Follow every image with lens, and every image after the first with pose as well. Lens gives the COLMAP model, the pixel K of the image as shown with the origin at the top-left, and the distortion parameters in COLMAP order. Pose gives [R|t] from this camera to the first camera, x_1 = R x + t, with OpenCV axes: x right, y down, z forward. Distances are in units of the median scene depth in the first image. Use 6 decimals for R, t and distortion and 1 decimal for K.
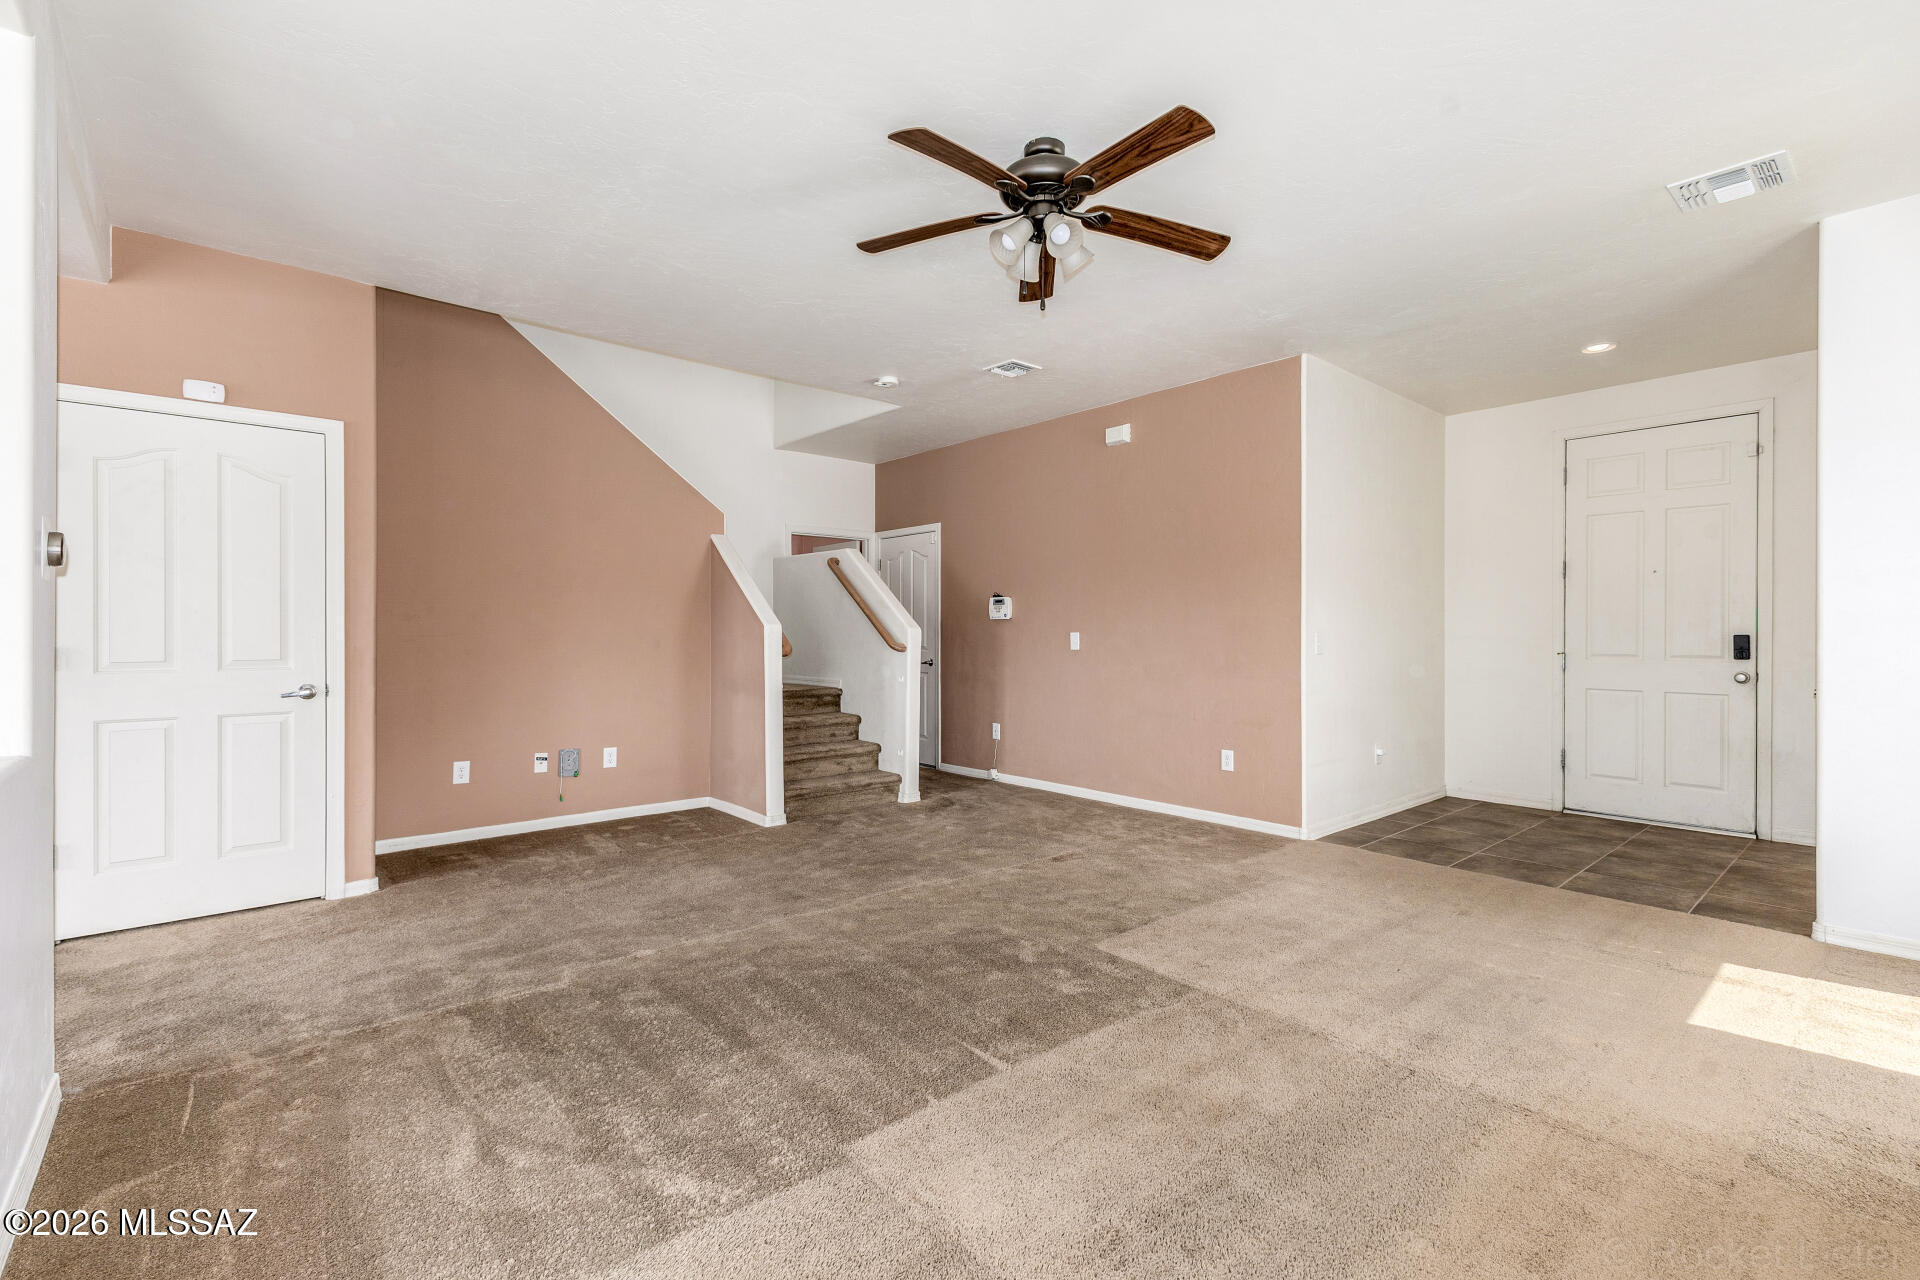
lens RADIAL K [[833.9, 0, 958.0], [0, 833.9, 634.3], [0, 0, 1]] dist [0.011238, 0.000614]
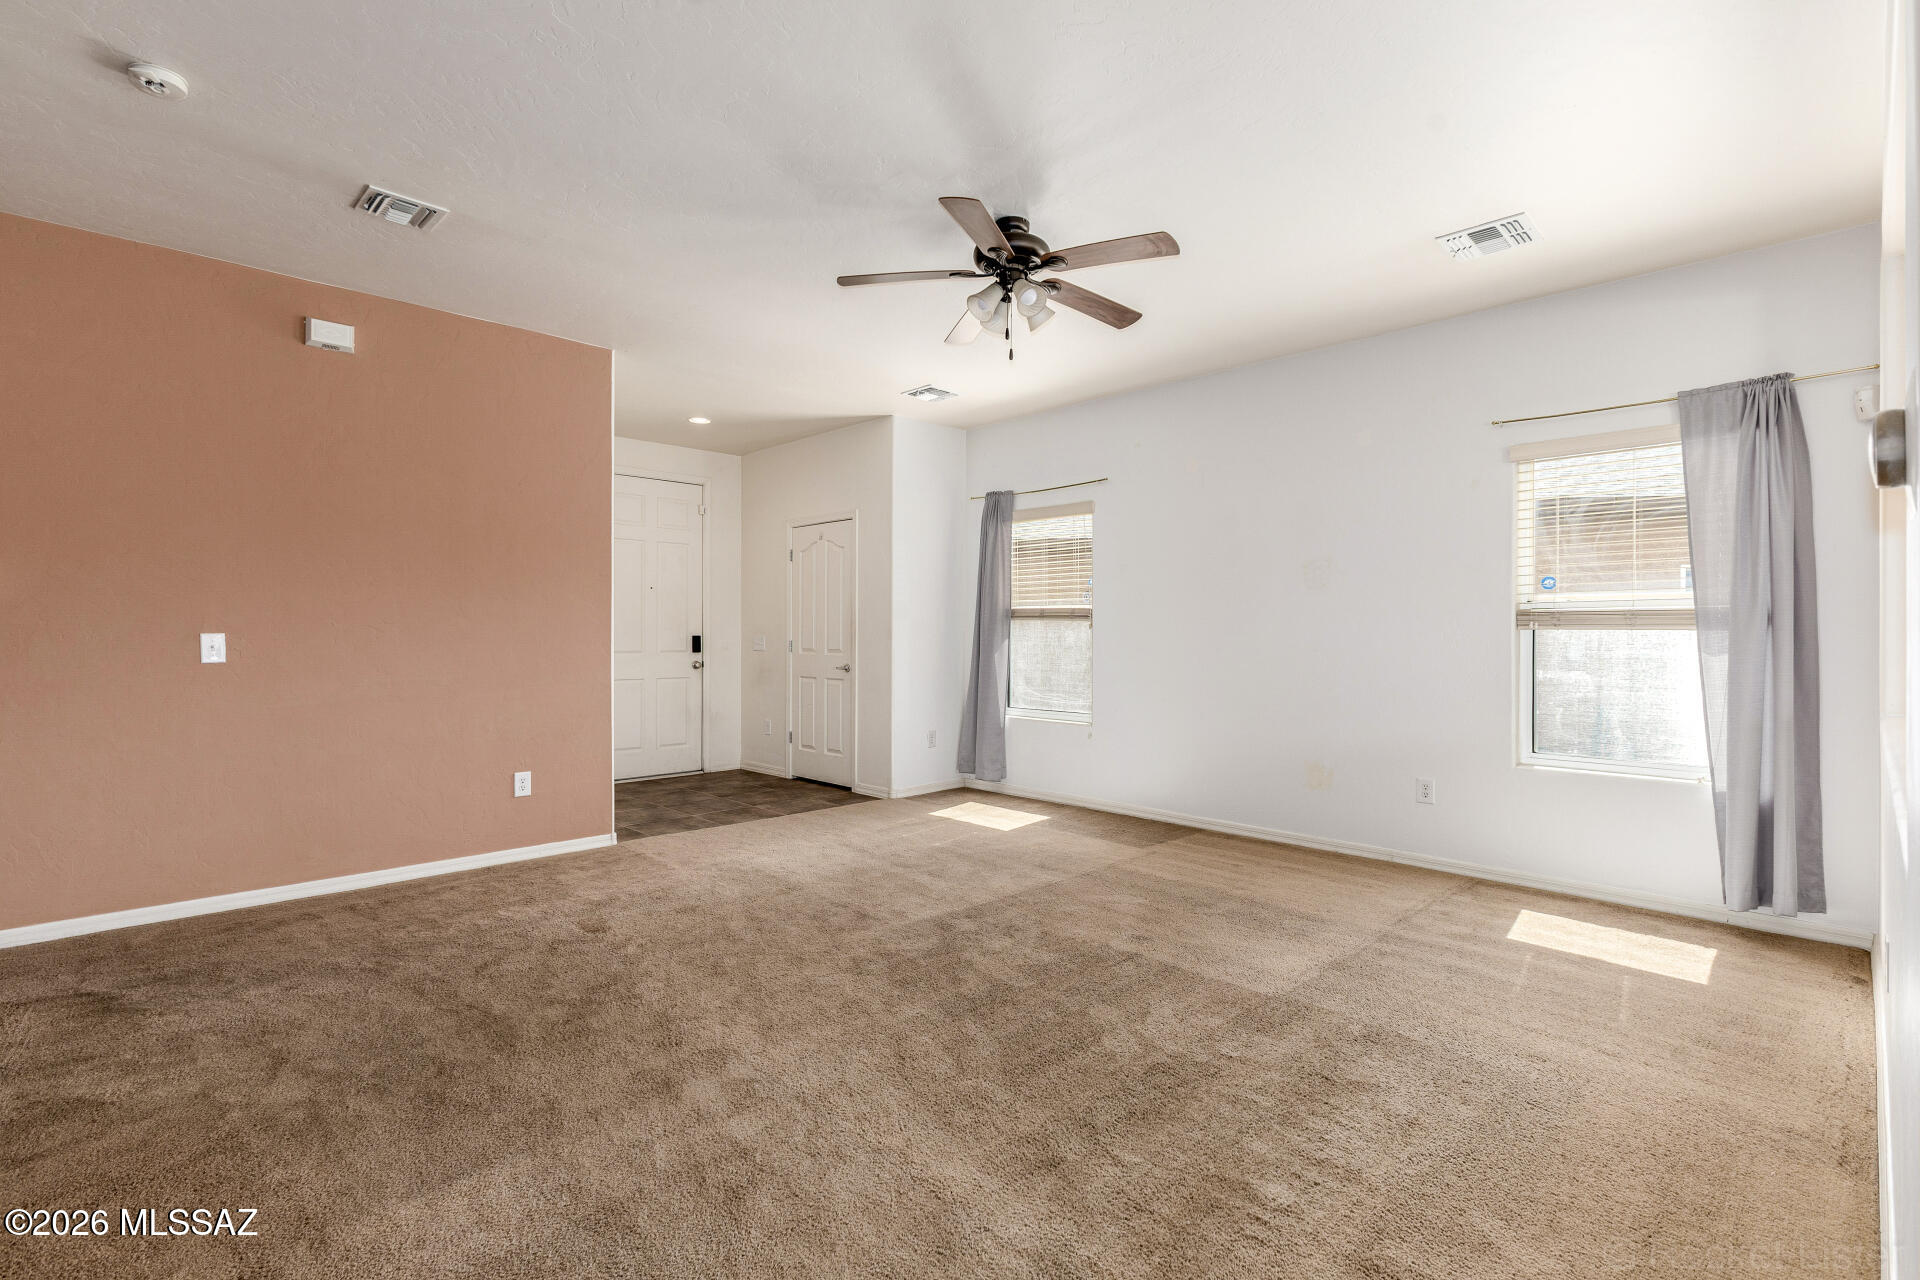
lens RADIAL K [[885.3, 0, 953.7], [0, 885.3, 648.0], [0, 0, 1]] dist [-0.000500, 0.000031]
pose [[-0.048392, -0.016354, 0.998695, -0.625956], [0.000714, 0.999865, 0.016408, -0.002362], [-0.998828, 0.001507, -0.048374, 0.632242]]
